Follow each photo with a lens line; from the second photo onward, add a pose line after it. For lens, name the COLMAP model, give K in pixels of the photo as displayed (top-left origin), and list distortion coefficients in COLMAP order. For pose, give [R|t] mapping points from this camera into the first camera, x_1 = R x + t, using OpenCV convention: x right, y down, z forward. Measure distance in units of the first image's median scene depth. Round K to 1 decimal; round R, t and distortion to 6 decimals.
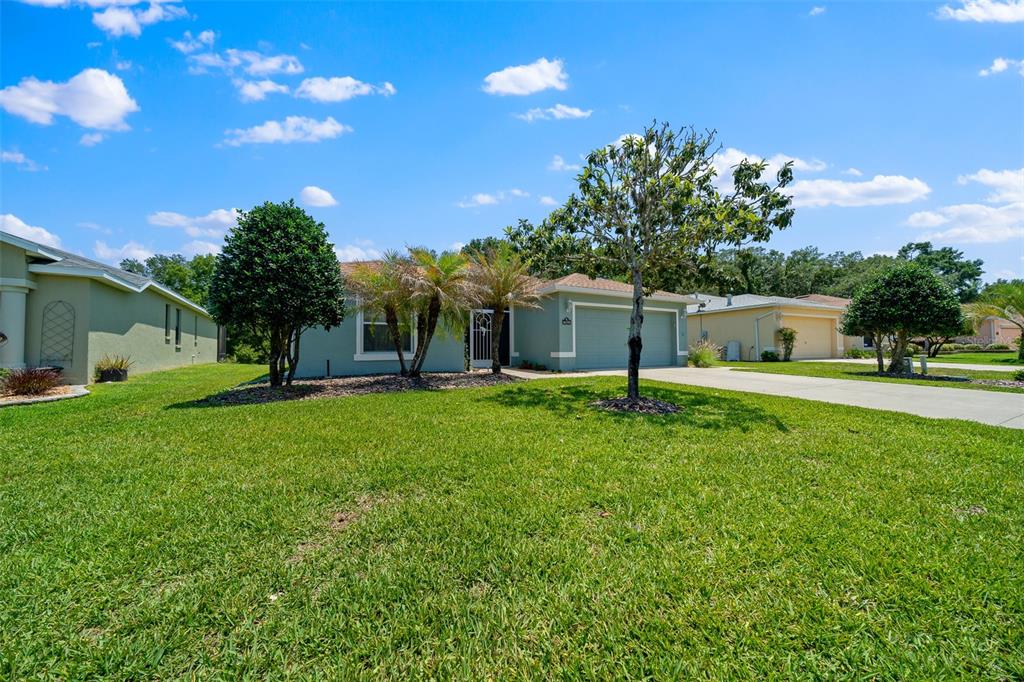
lens RADIAL K [[345.2, 0, 512.0], [0, 345.2, 341.0], [0, 0, 1]] dist [-0.006985, 0.000042]
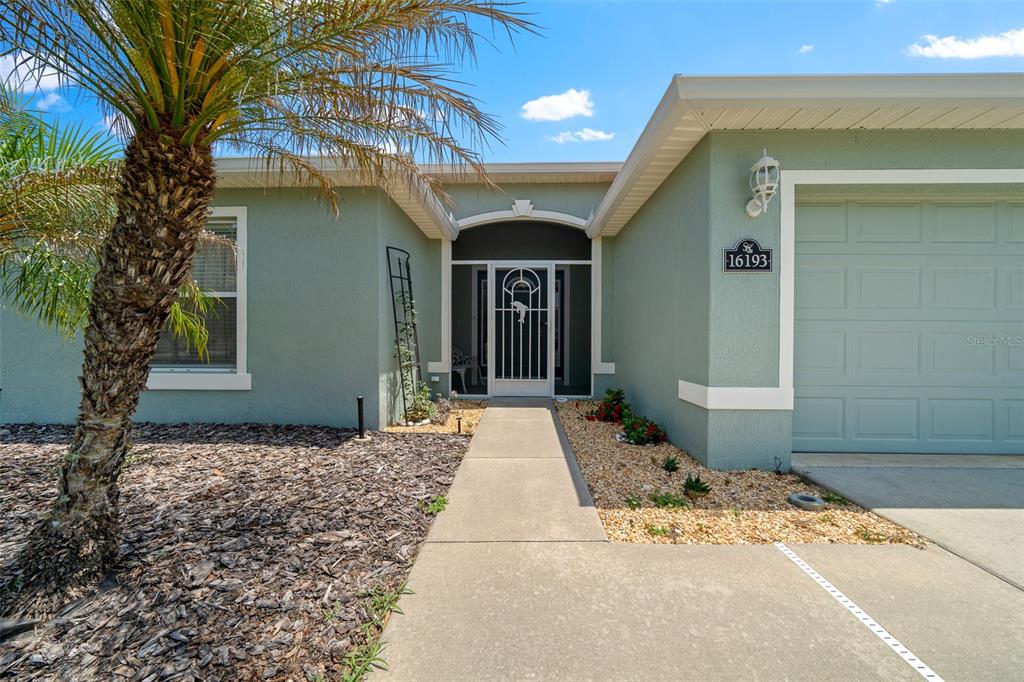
lens RADIAL K [[345.2, 0, 512.0], [0, 345.2, 341.0], [0, 0, 1]] dist [-0.006985, 0.000042]
pose [[0.873403, 0.013419, -0.486813, 0.148247], [0.003998, 0.999389, 0.034721, -0.009441], [0.486981, -0.032272, 0.872816, 0.801087]]
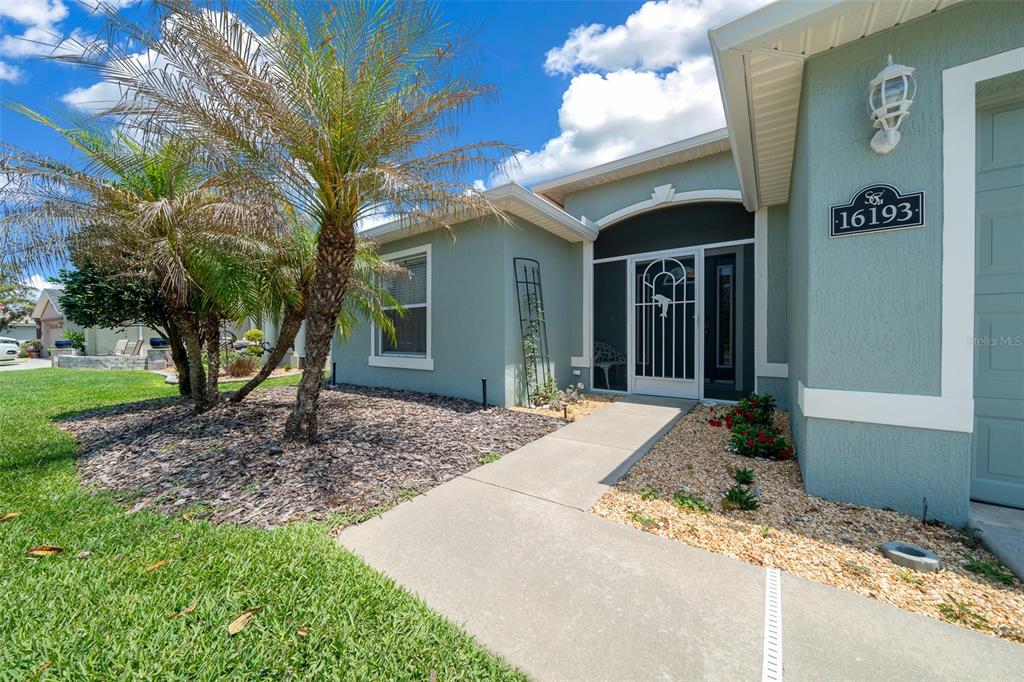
lens RADIAL K [[352.2, 0, 512.0], [0, 352.2, 341.0], [0, 0, 1]] dist [-0.005682, 0.000059]
pose [[0.440371, 0.011610, -0.897741, 0.262315], [0.020946, 0.999511, 0.023201, -0.000943], [0.897571, -0.029021, 0.439913, 0.855118]]
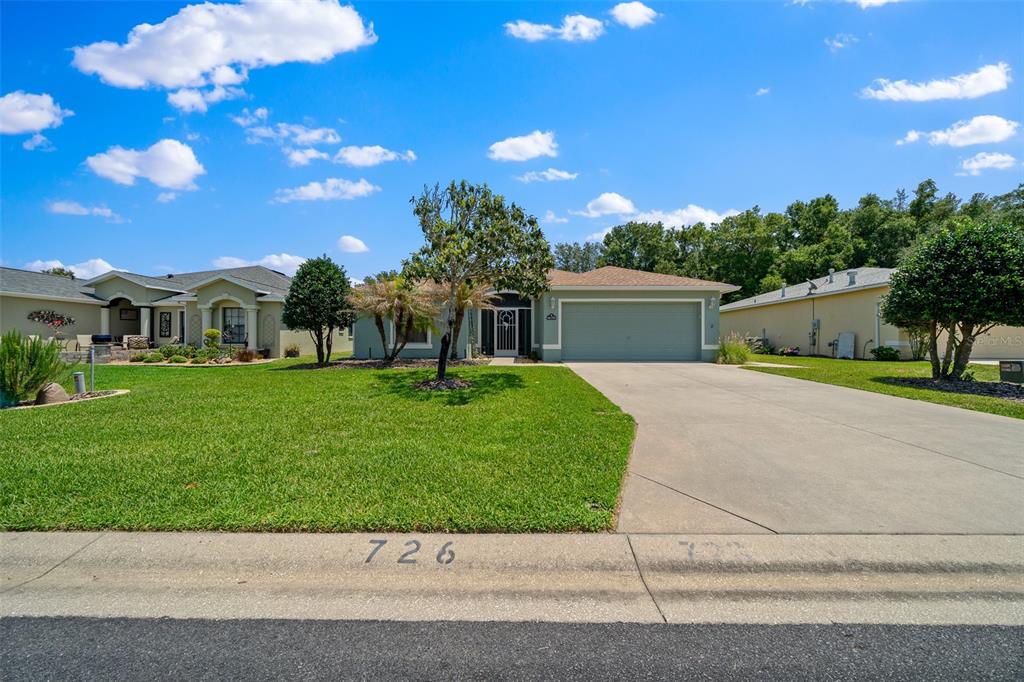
lens RADIAL K [[345.2, 0, 512.0], [0, 345.2, 341.0], [0, 0, 1]] dist [-0.006985, 0.000042]
pose [[0.877225, 0.009047, -0.479995, 0.651692], [0.006410, 0.999513, 0.030553, -0.015872], [0.480038, -0.029878, 0.876739, -0.044933]]
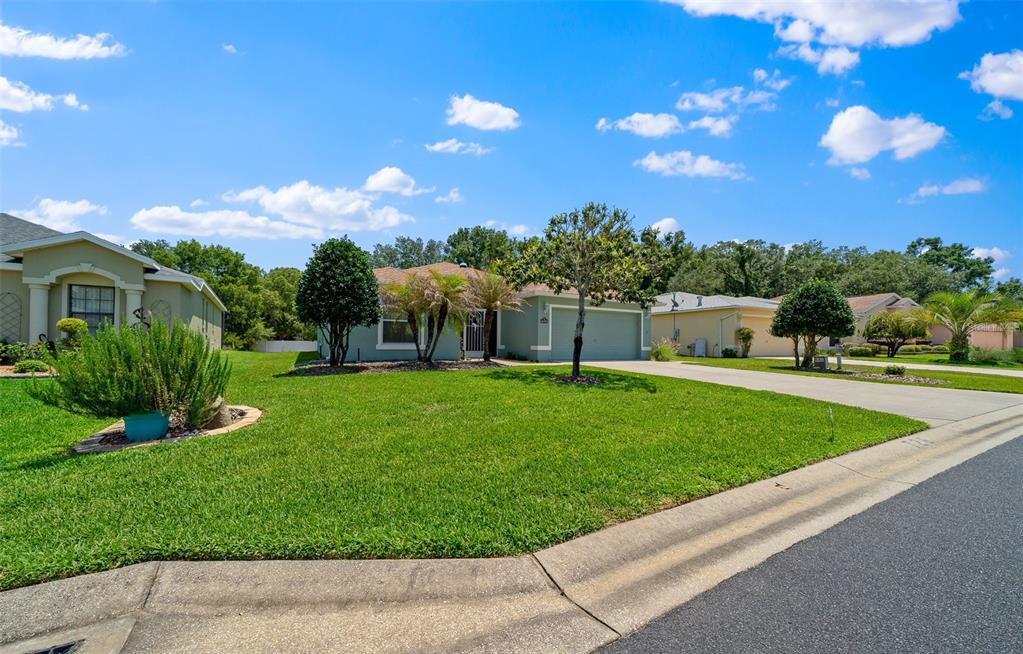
lens RADIAL K [[373.7, 0, 495.3], [0, 373.7, 341.4], [0, 0, 1]] dist [-0.006319, 0.000006]
pose [[0.999786, 0.018628, -0.008953, -0.000558], [-0.018419, 0.999568, 0.022921, -0.011716], [0.009376, -0.022752, 0.999697, -0.353631]]
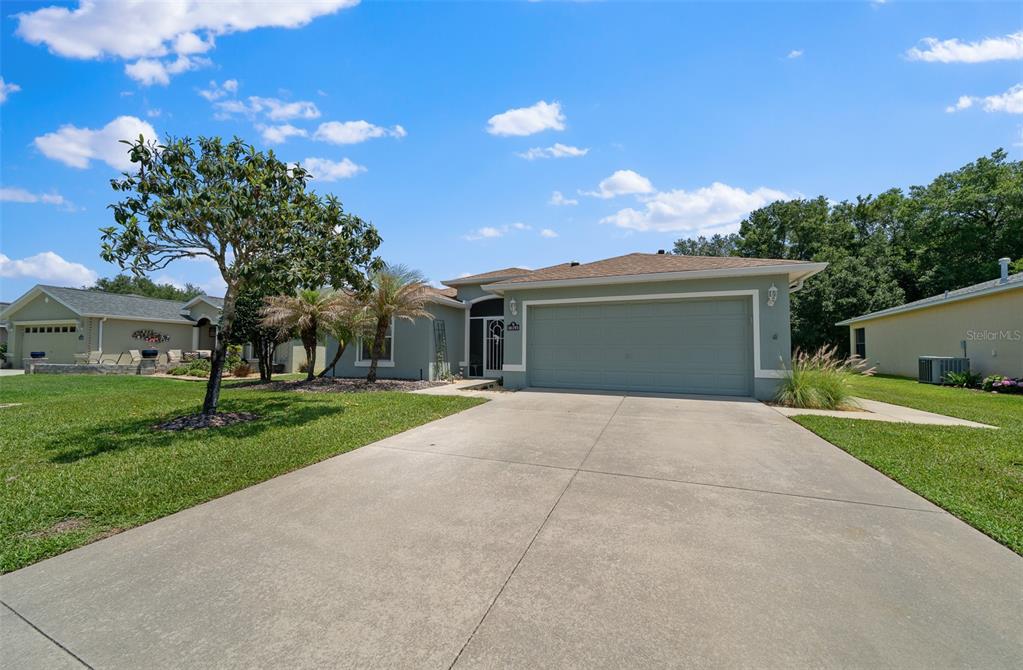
lens RADIAL K [[363.2, 0, 516.6], [0, 363.2, 340.3], [0, 0, 1]] dist [-0.007426, 0.000123]
pose [[0.653847, -0.017587, -0.756423, 0.901283], [0.009168, 0.999841, -0.015321, -0.013479], [0.756572, 0.003082, 0.653904, 0.504627]]
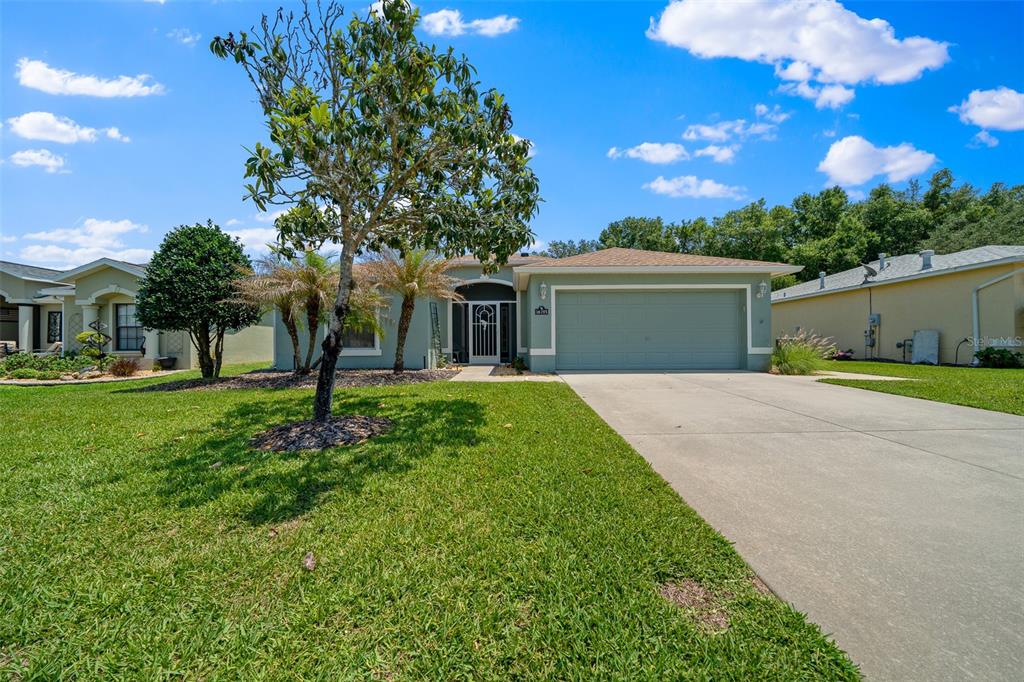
lens RADIAL K [[345.2, 0, 512.0], [0, 345.2, 341.0], [0, 0, 1]] dist [-0.006985, 0.000042]
pose [[0.884083, -0.002269, -0.467325, 0.530906], [0.014191, 0.999657, 0.021993, -0.005722], [0.467115, -0.026076, 0.883812, 0.282719]]
